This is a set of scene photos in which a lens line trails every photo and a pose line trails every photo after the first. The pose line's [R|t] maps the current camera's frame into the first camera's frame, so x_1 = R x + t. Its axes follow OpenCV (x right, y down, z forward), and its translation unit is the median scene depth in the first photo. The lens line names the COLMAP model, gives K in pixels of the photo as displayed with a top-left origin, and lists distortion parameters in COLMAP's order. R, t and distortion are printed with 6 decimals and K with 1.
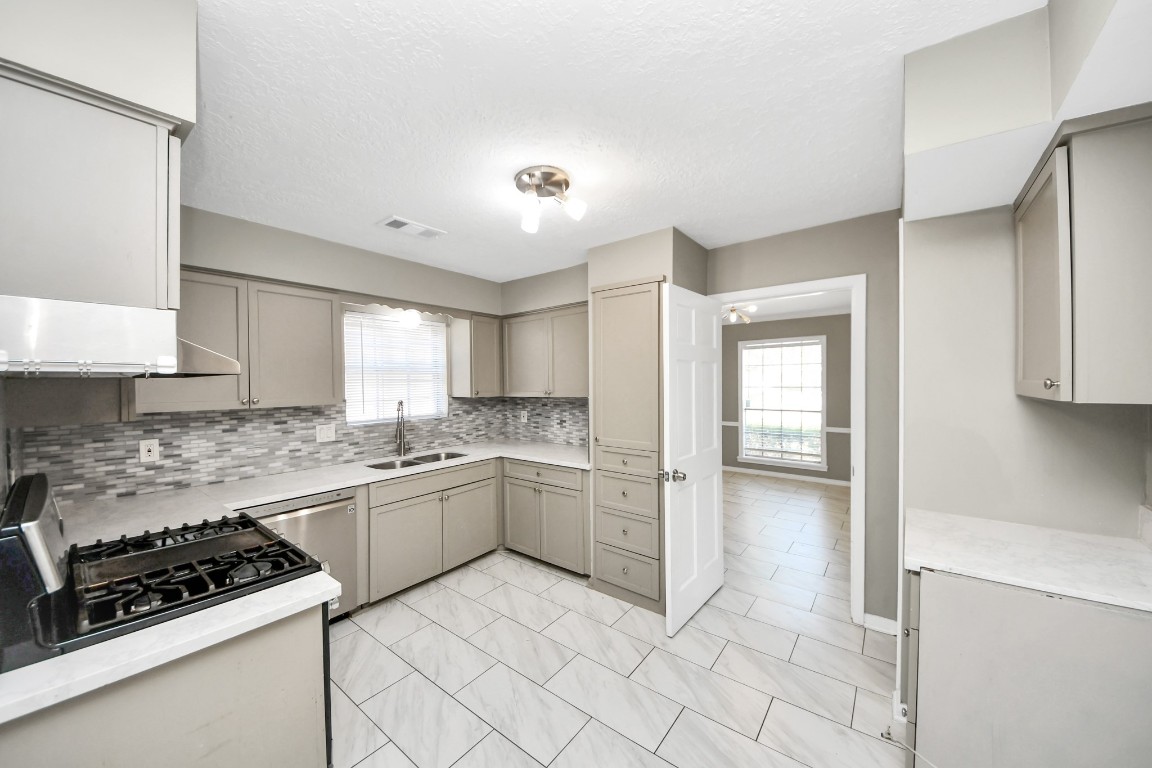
lens RADIAL K [[415.5, 0, 576.7], [0, 415.5, 383.0], [0, 0, 1]] dist [0.000600, -0.001654]
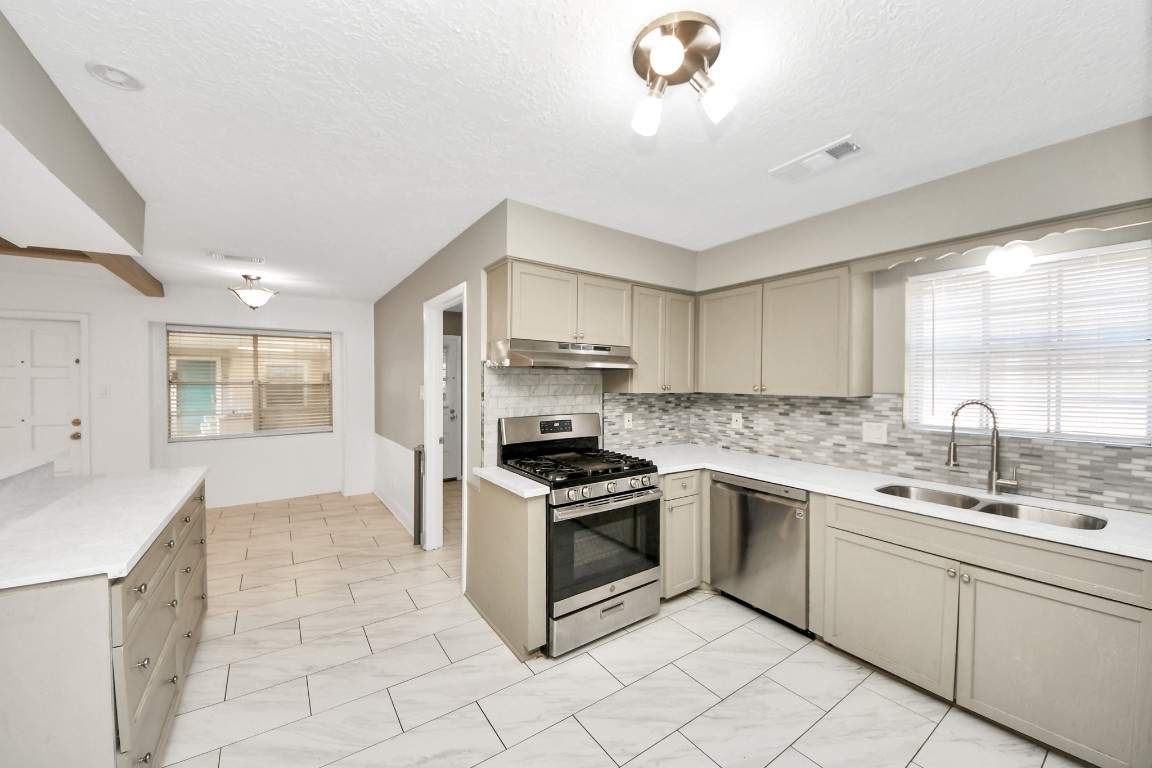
lens RADIAL K [[415.5, 0, 568.8], [0, 415.5, 389.3], [0, 0, 1]] dist [0.000600, -0.001654]
pose [[-0.298895, 0.034940, -0.953646, 0.406720], [0.000578, 0.999336, 0.036433, 0.003536], [0.954286, 0.010339, -0.298717, 0.732677]]
